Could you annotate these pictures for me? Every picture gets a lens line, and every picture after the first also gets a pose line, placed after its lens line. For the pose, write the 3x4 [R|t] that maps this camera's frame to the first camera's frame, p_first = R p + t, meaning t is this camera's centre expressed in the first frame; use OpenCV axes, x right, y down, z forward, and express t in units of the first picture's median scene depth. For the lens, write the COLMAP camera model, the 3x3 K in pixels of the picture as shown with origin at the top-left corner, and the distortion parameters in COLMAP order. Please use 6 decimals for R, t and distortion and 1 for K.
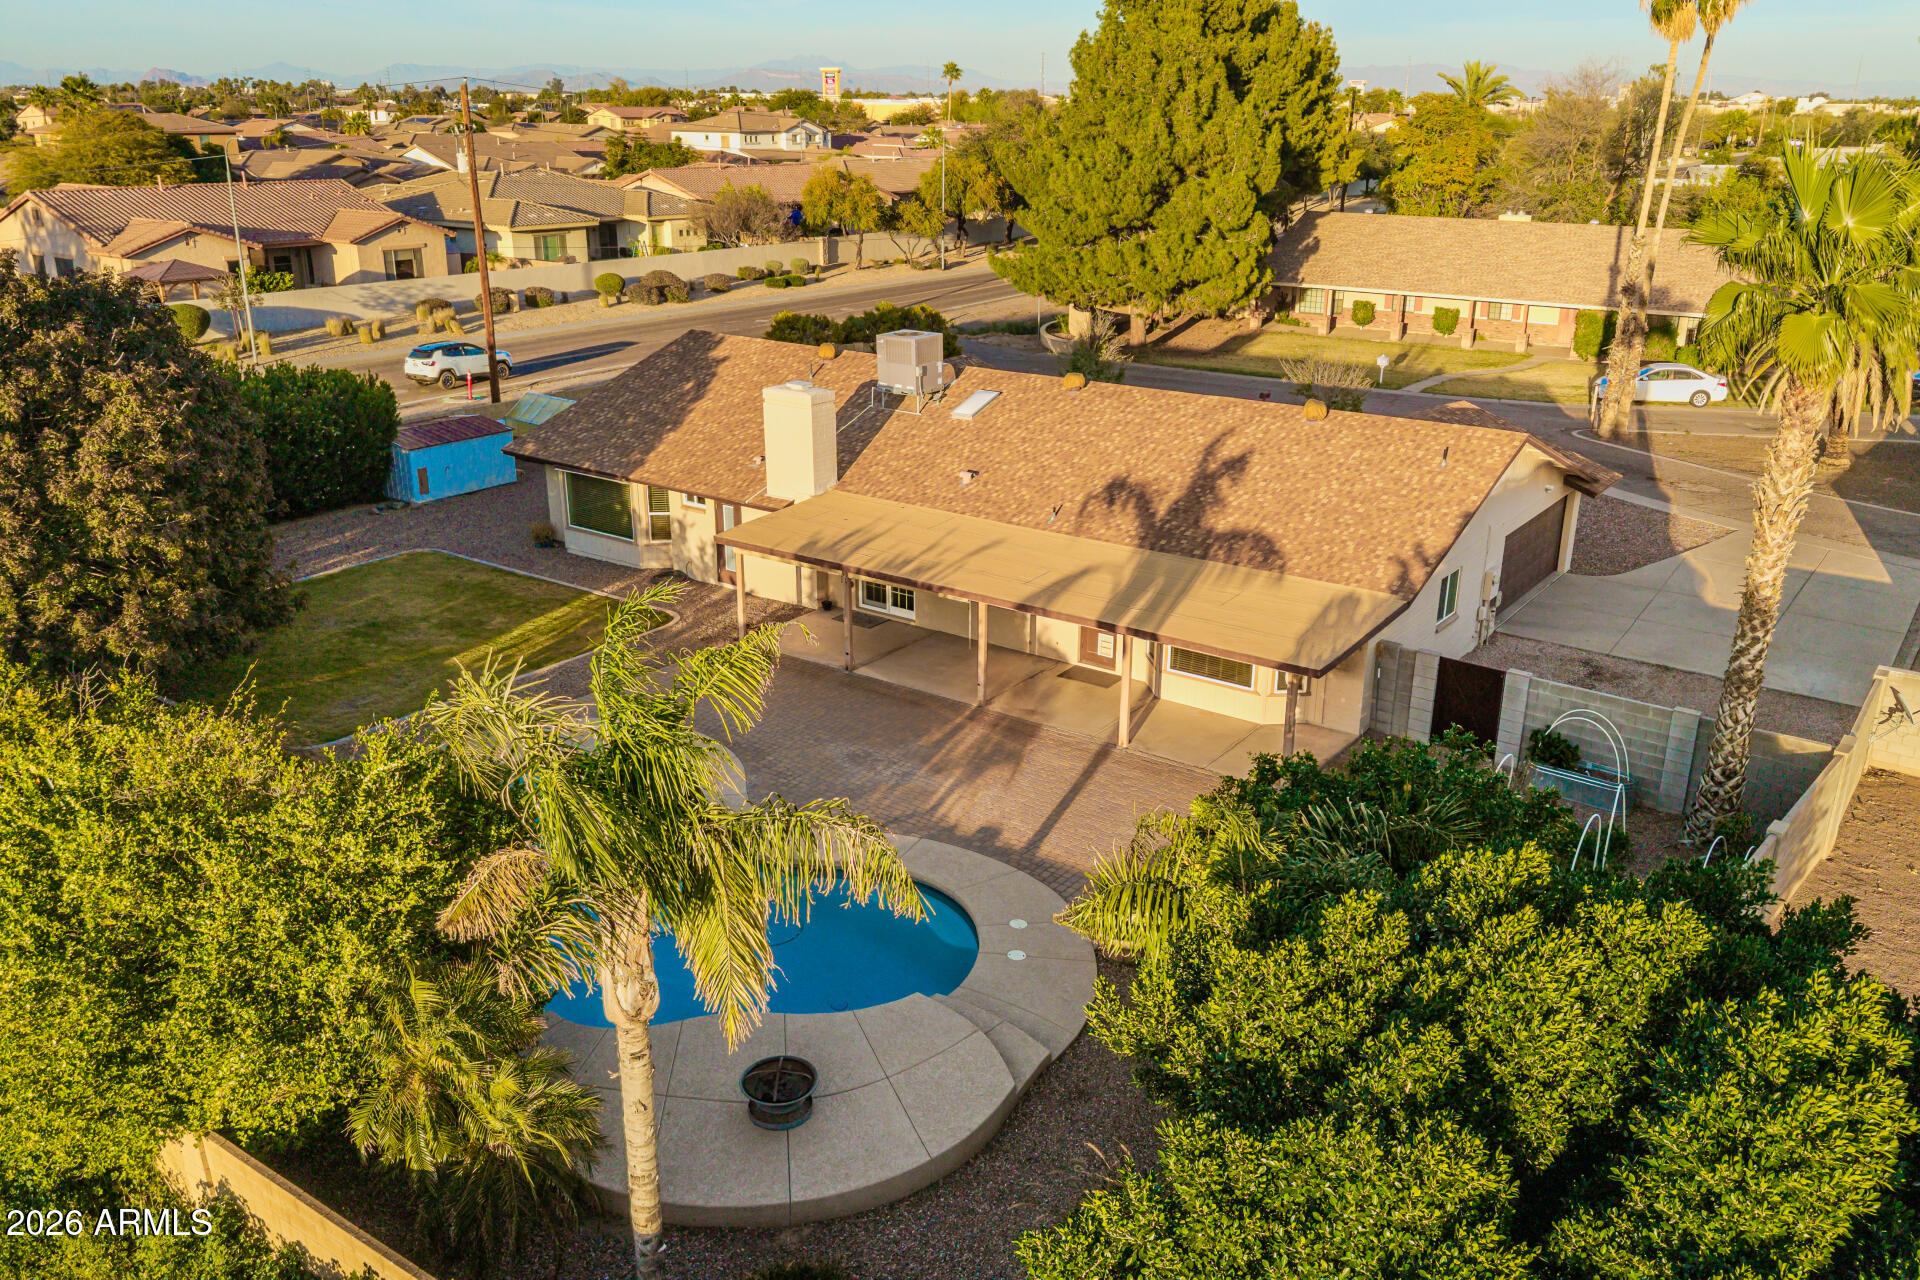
lens RADIAL K [[1510.8, 0, 962.0], [0, 1510.8, 650.6], [0, 0, 1]] dist [0.072667, -0.112234]
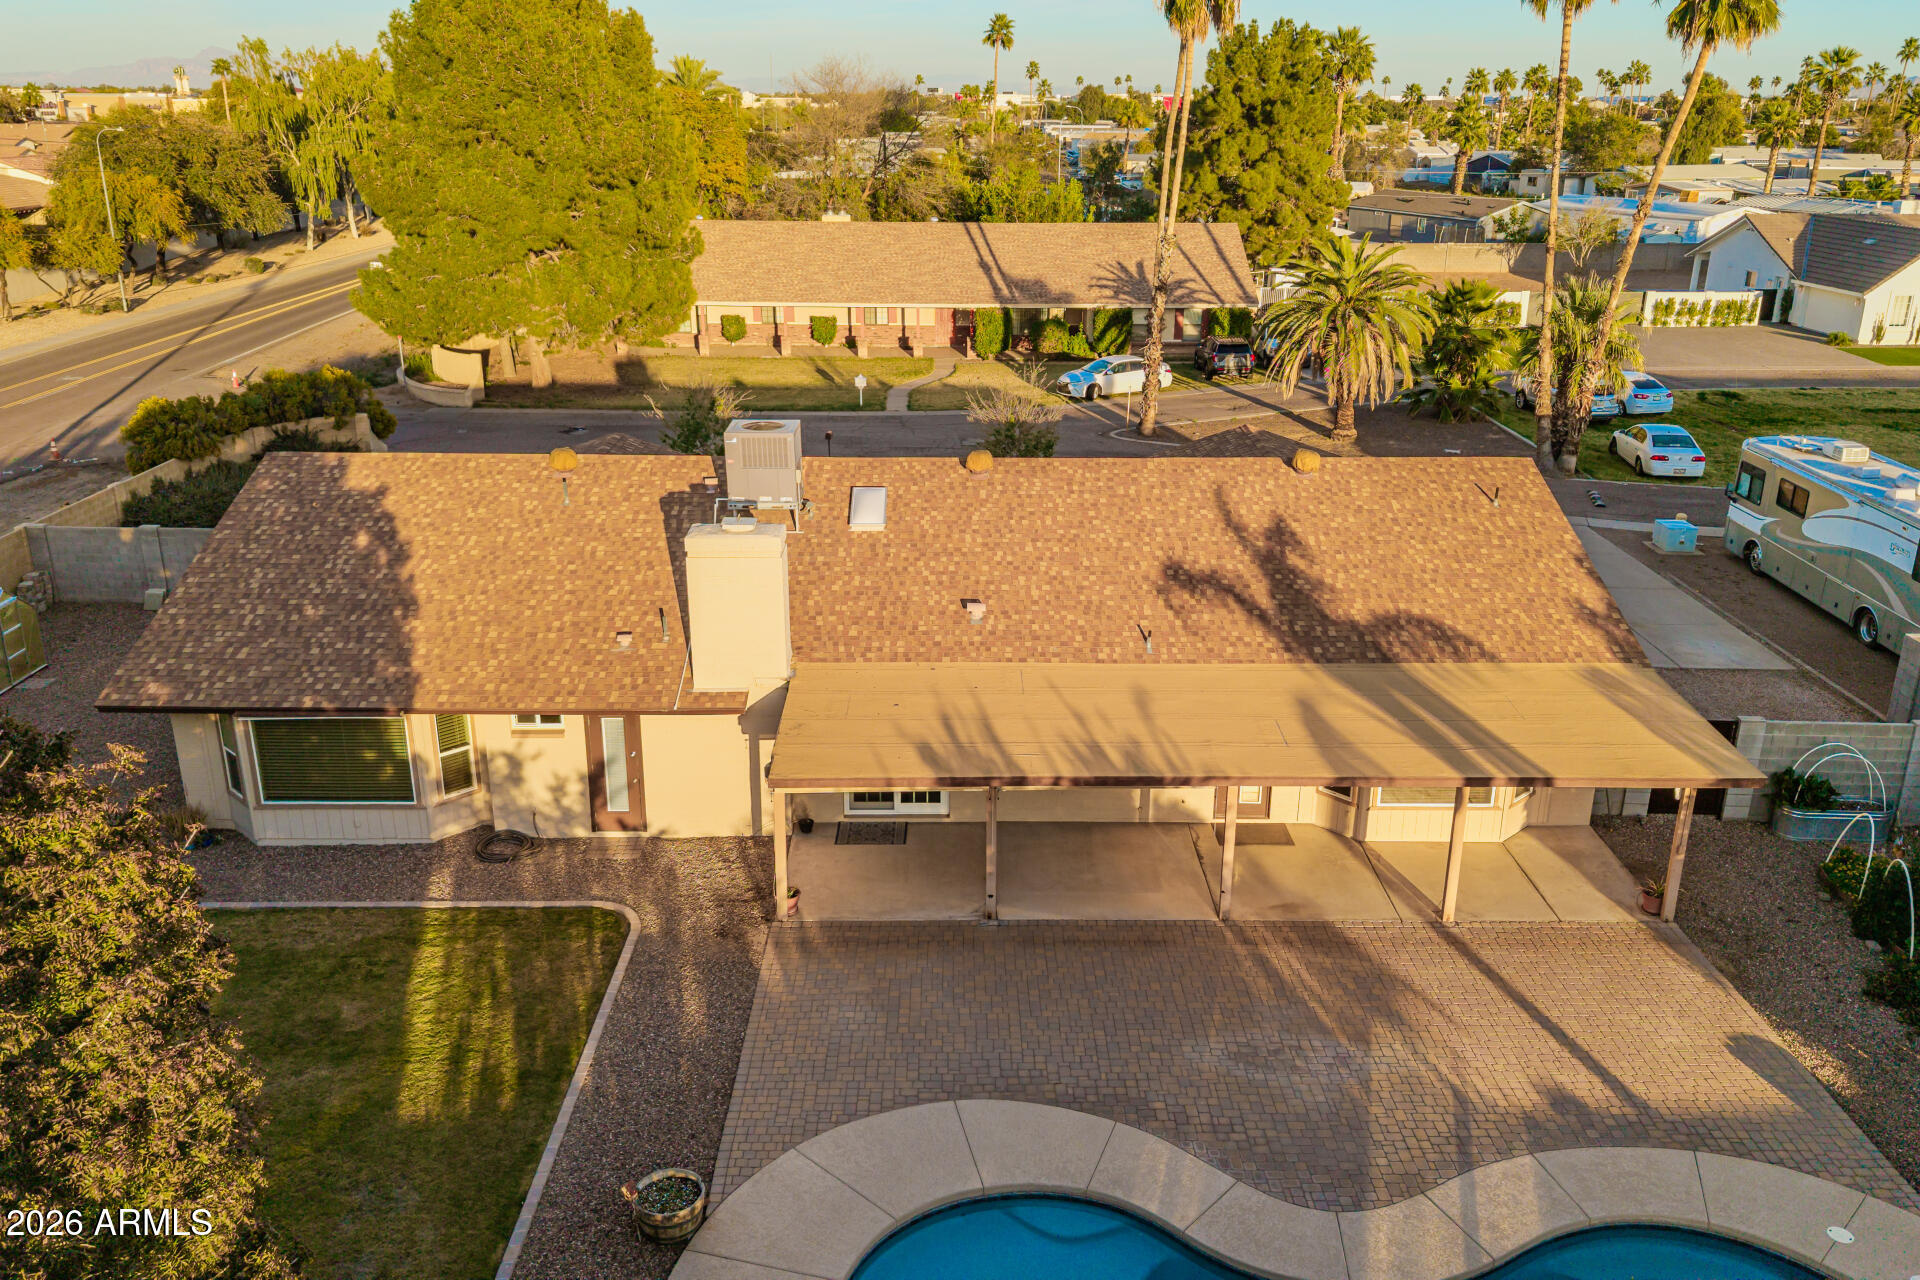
lens RADIAL K [[1510.8, 0, 962.0], [0, 1510.8, 650.6], [0, 0, 1]] dist [0.072667, -0.112234]
pose [[0.802852, -0.204992, 0.559827, -0.381596], [0.202732, 0.976940, 0.066987, -0.132598], [-0.560649, 0.059714, 0.825897, 0.354391]]
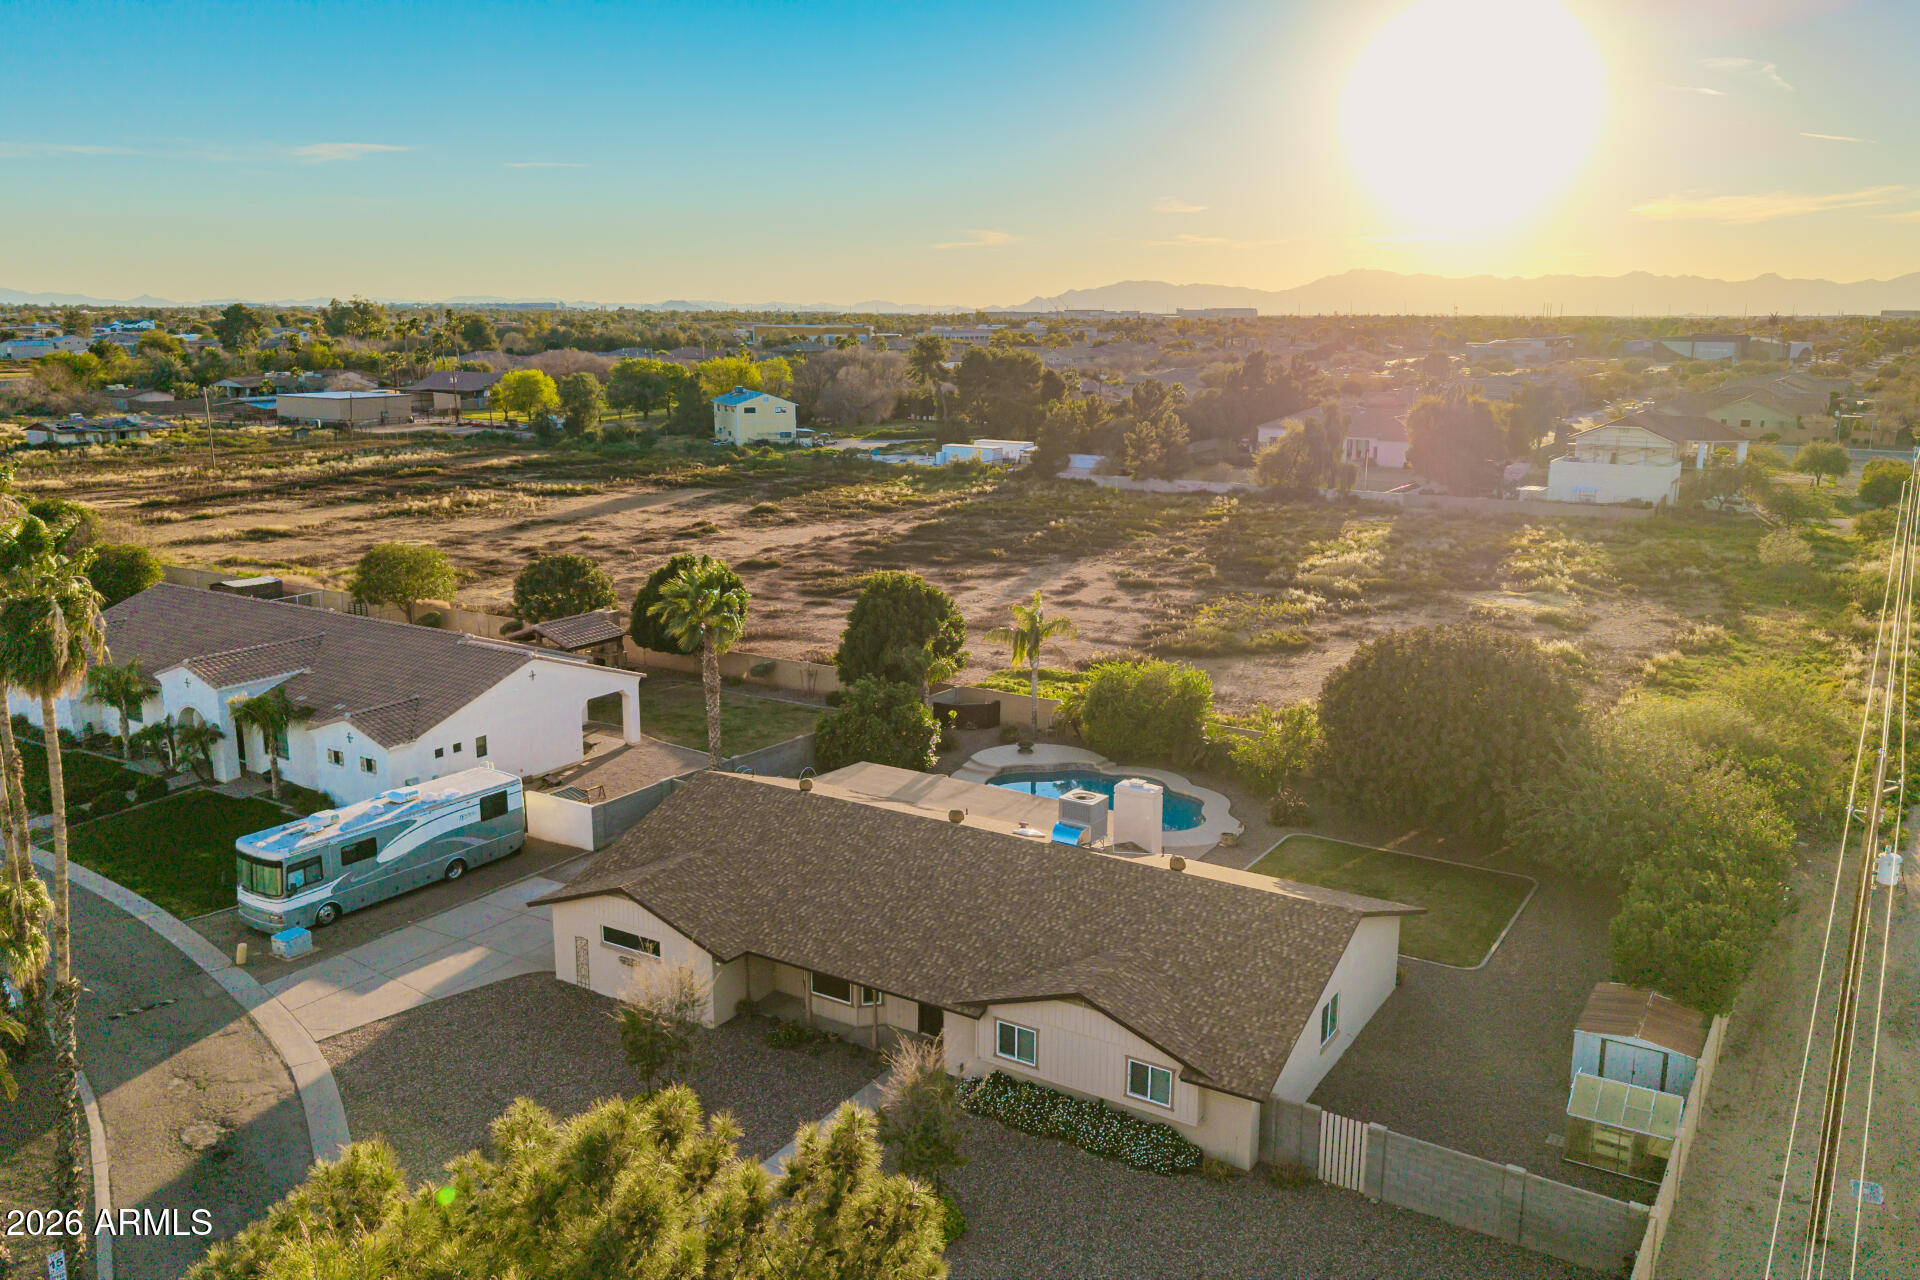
lens RADIAL K [[1510.8, 0, 962.0], [0, 1510.8, 650.6], [0, 0, 1]] dist [0.072667, -0.112234]
pose [[-0.997803, 0.007282, -0.065846, 0.147678], [-0.029344, 0.842539, 0.537835, -0.999091], [0.059394, 0.538586, -0.840475, 1.997374]]
